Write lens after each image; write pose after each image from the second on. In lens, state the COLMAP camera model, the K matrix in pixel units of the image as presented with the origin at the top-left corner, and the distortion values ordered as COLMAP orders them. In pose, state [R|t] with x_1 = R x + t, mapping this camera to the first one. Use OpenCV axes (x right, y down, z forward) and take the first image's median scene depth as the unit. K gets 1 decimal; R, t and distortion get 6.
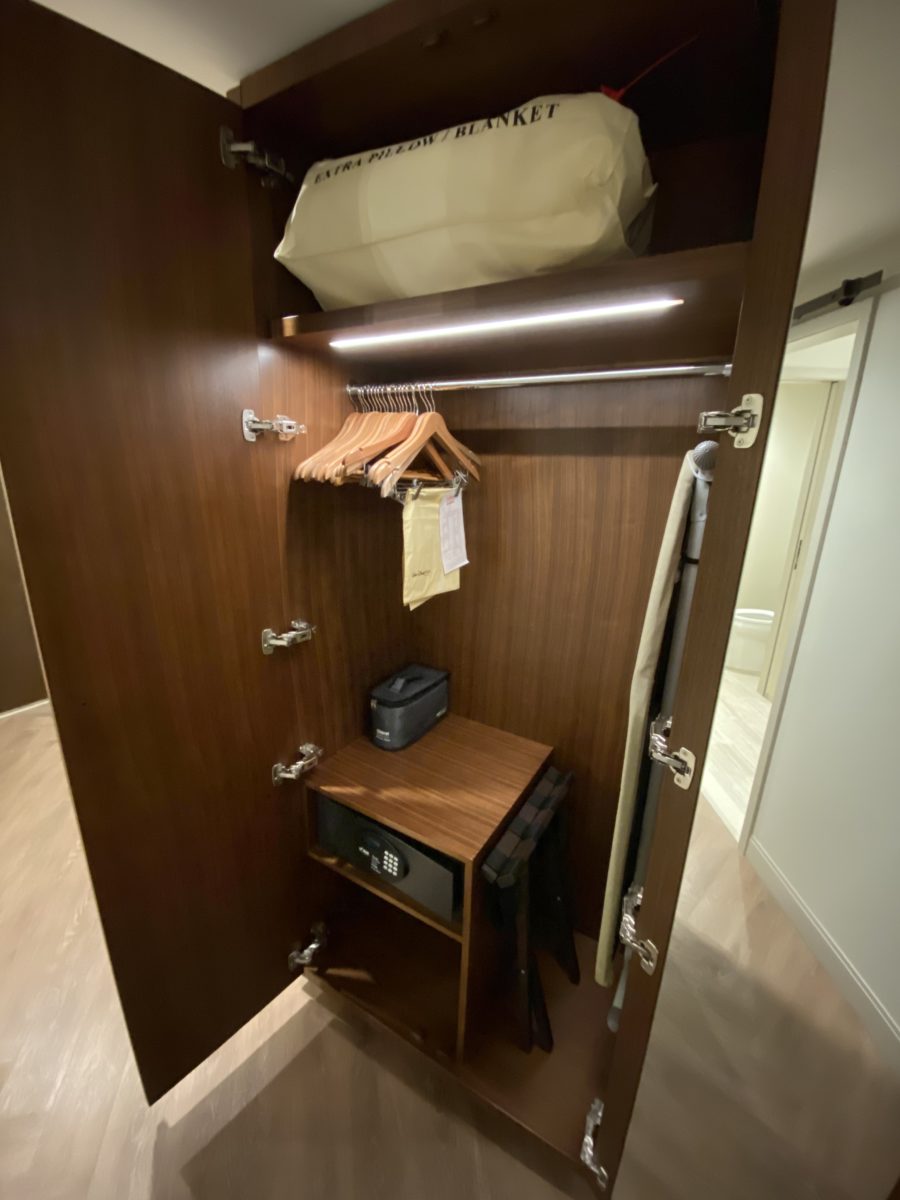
lens RADIAL K [[487.5, 0, 450.0], [0, 487.5, 600.0], [0, 0, 1]] dist [-0.000794, -0.007959]
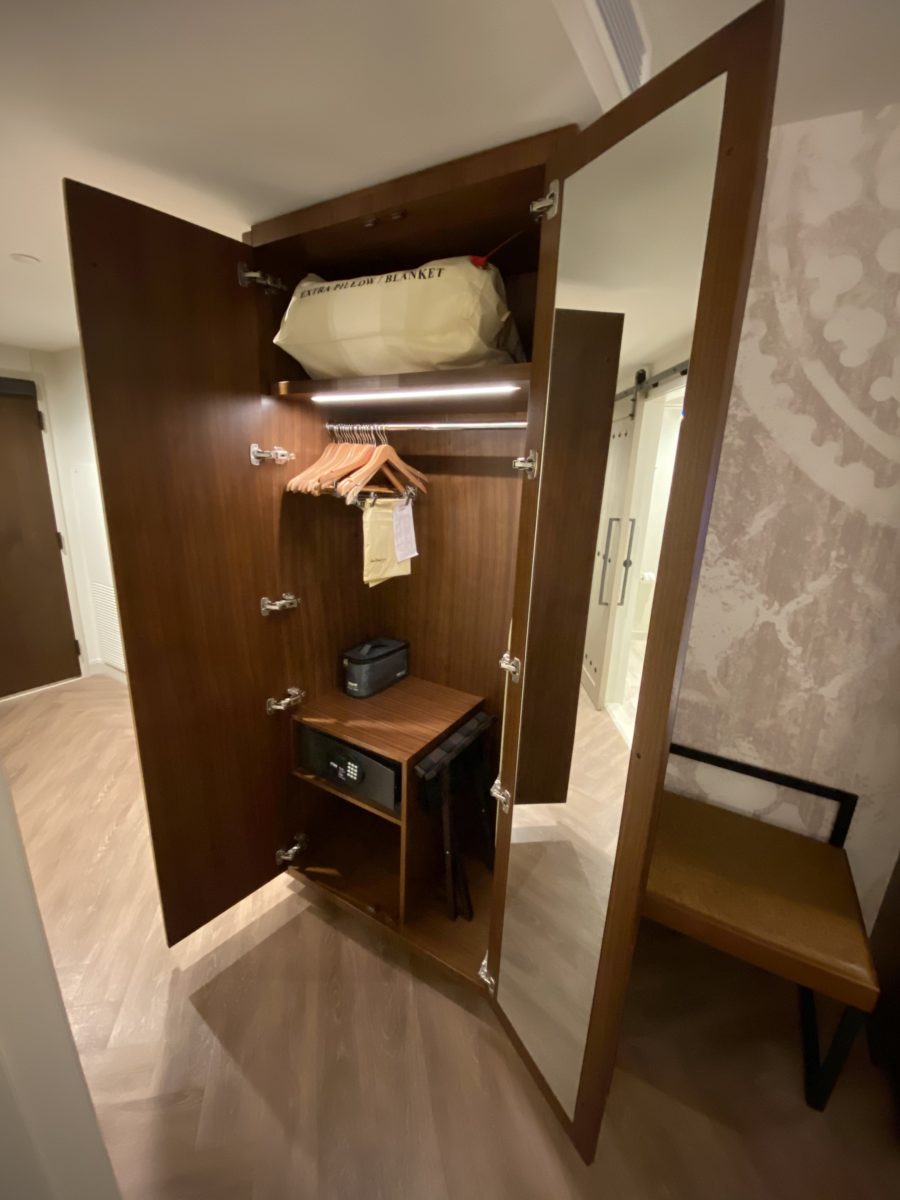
lens RADIAL K [[482.5, 0, 450.0], [0, 482.5, 600.0], [0, 0, 1]] dist [0.001155, -0.000167]
pose [[0.999935, 0.011413, 0.000852, 0.148690], [-0.011395, 0.999767, -0.018312, 0.082431], [-0.001061, 0.018301, 0.999832, -0.370125]]
